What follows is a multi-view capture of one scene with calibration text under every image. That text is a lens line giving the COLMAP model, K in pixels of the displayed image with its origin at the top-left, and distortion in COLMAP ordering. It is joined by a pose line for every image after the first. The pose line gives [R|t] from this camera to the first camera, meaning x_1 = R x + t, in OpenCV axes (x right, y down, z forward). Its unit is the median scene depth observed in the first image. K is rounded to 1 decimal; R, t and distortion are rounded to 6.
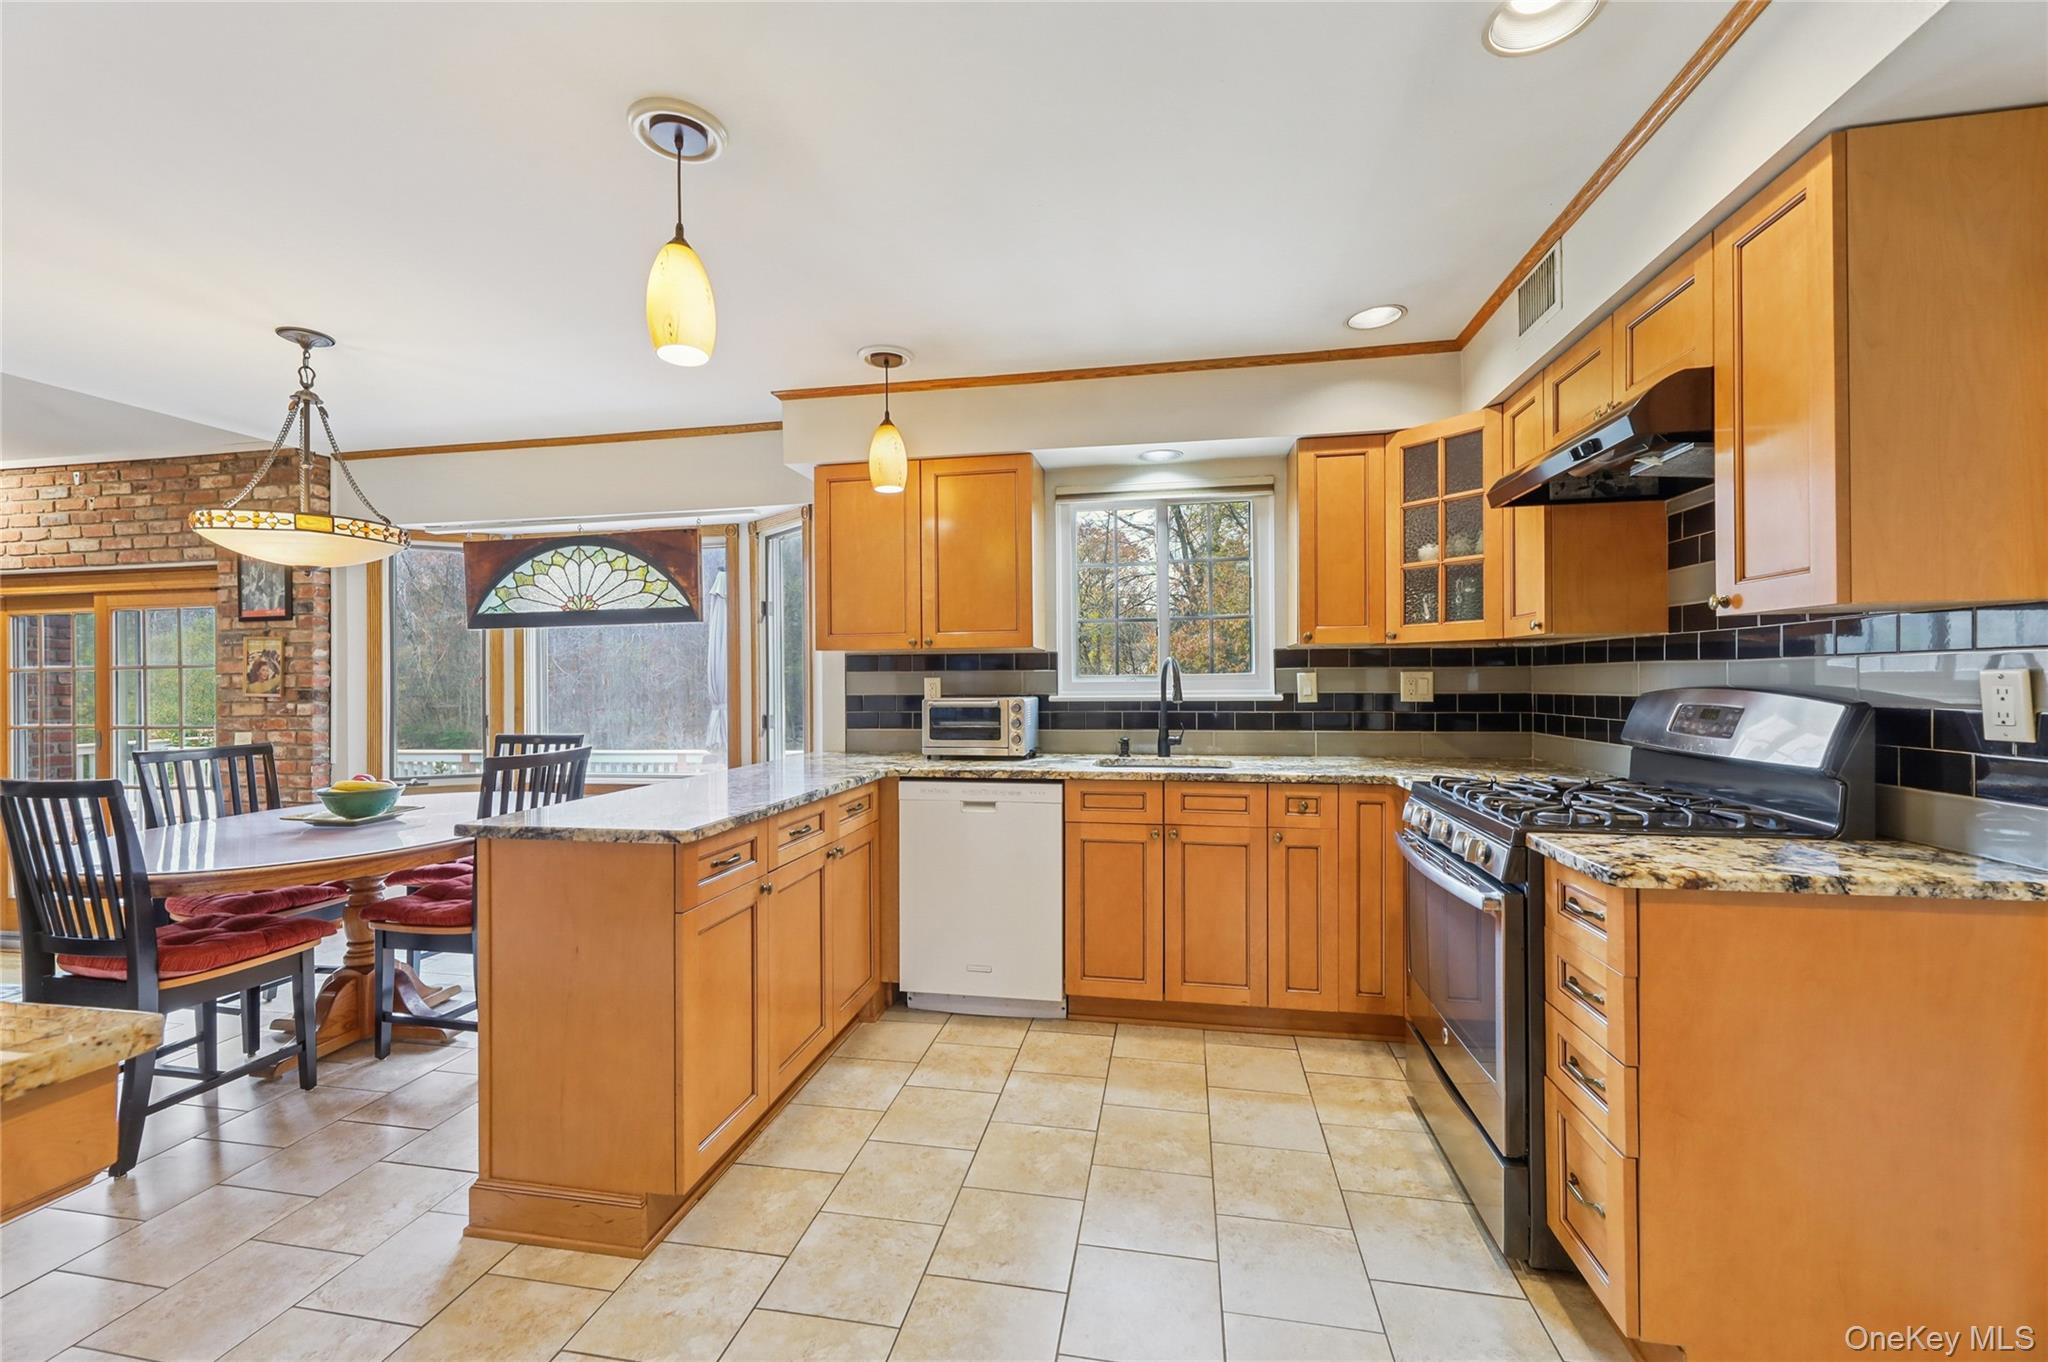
lens RADIAL K [[838.1, 0, 1040.6], [0, 838.1, 681.9], [0, 0, 1]] dist [-0.000852, 0.000112]
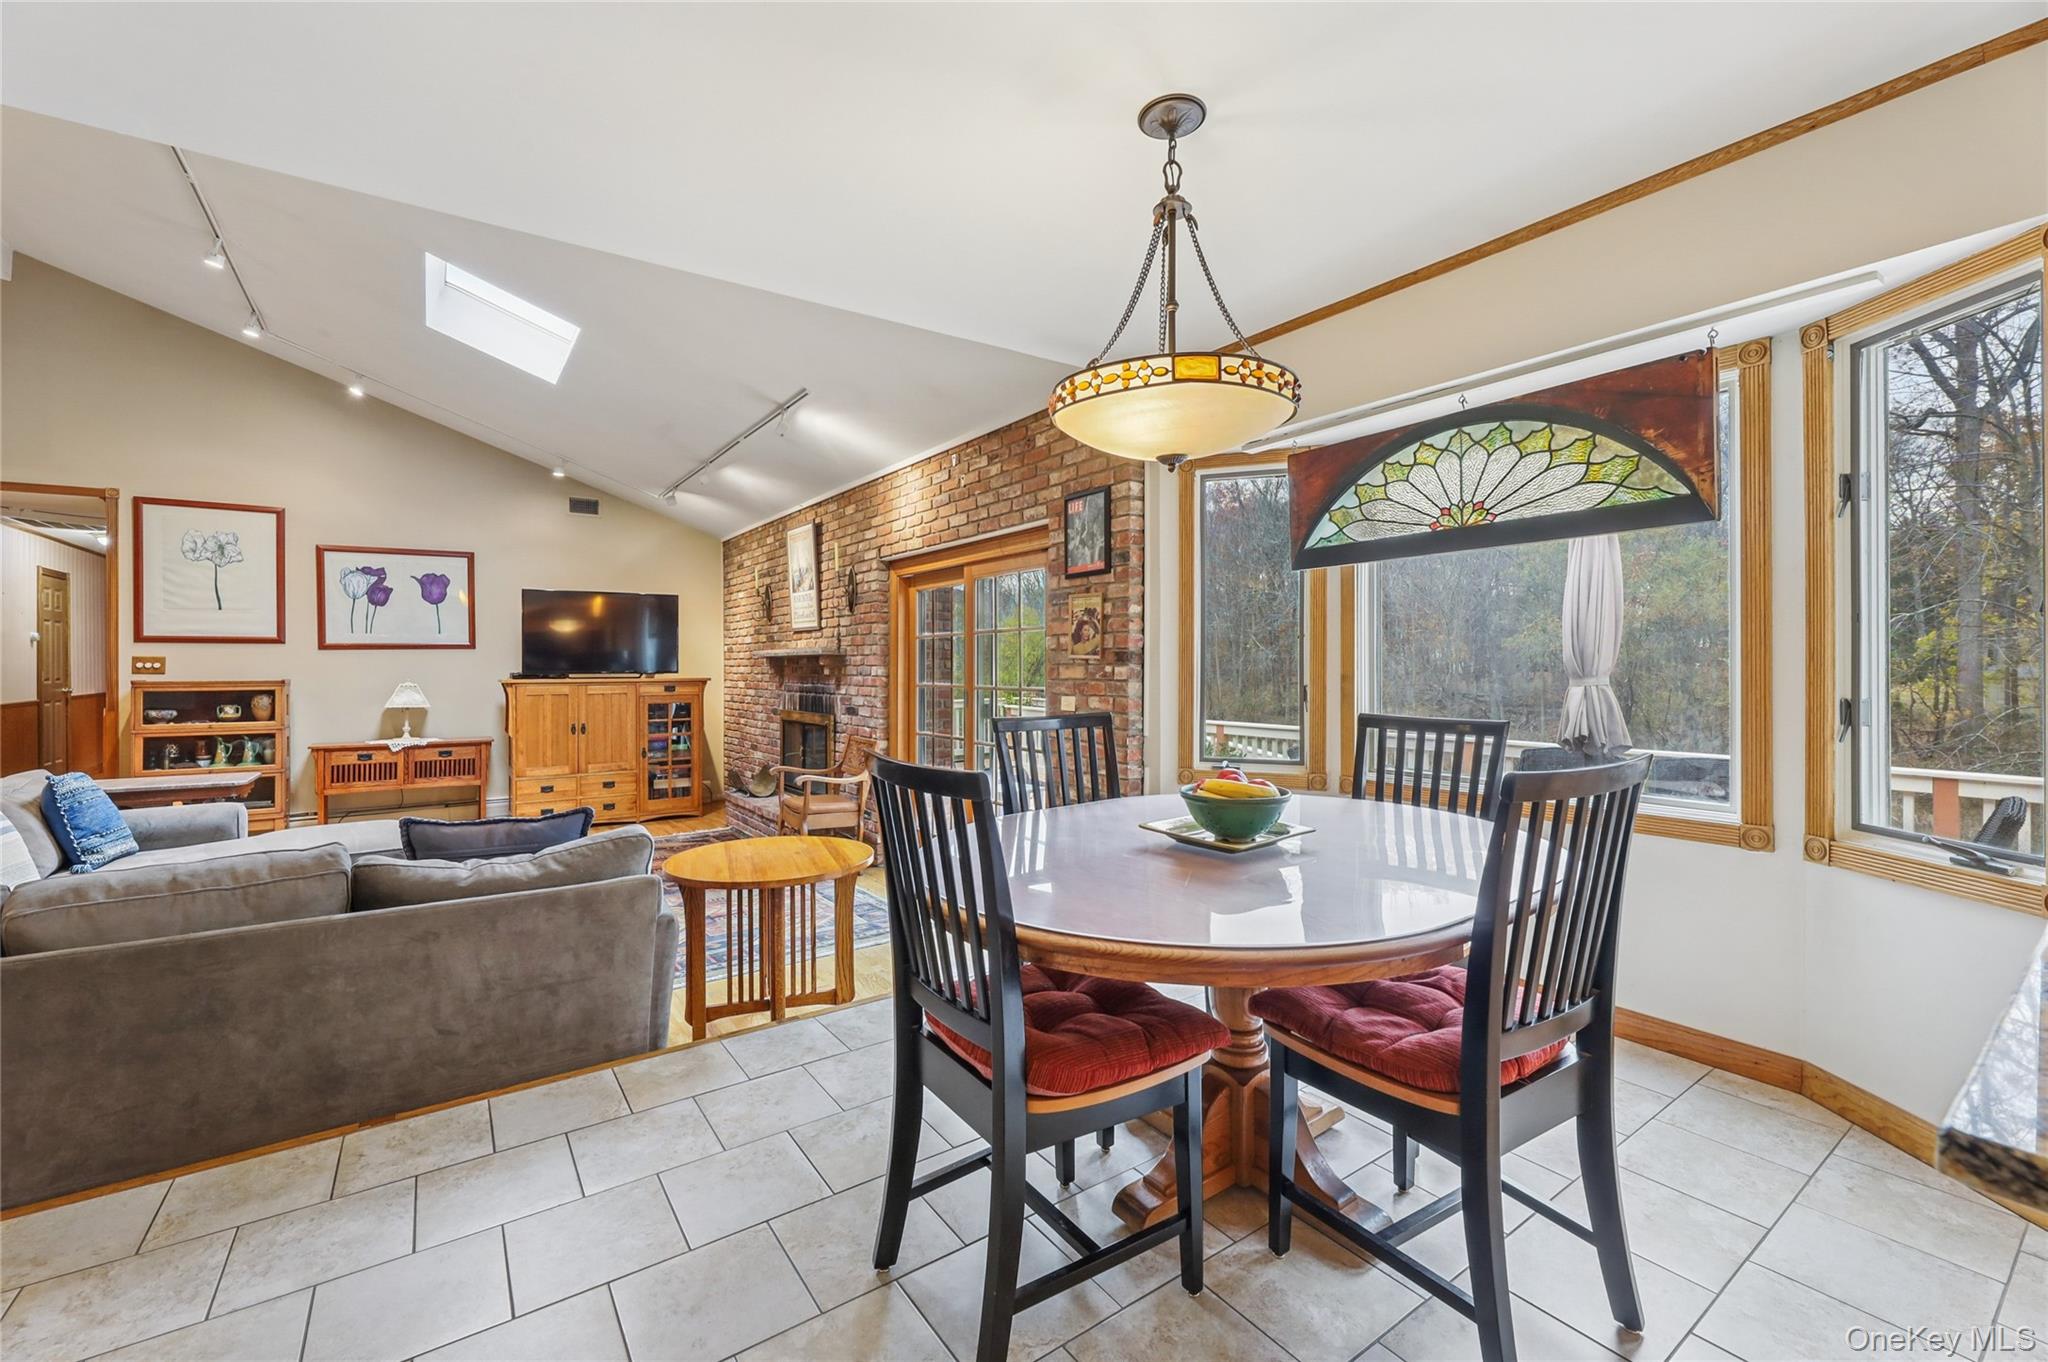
lens RADIAL K [[834.3, 0, 1017.5], [0, 834.3, 656.0], [0, 0, 1]] dist [0.001594, 0.000101]
pose [[0.708106, 0.001856, -0.706103, -0.447743], [-0.003790, 0.999992, -0.001172, 0.021855], [0.706096, 0.003505, 0.708108, 0.400245]]
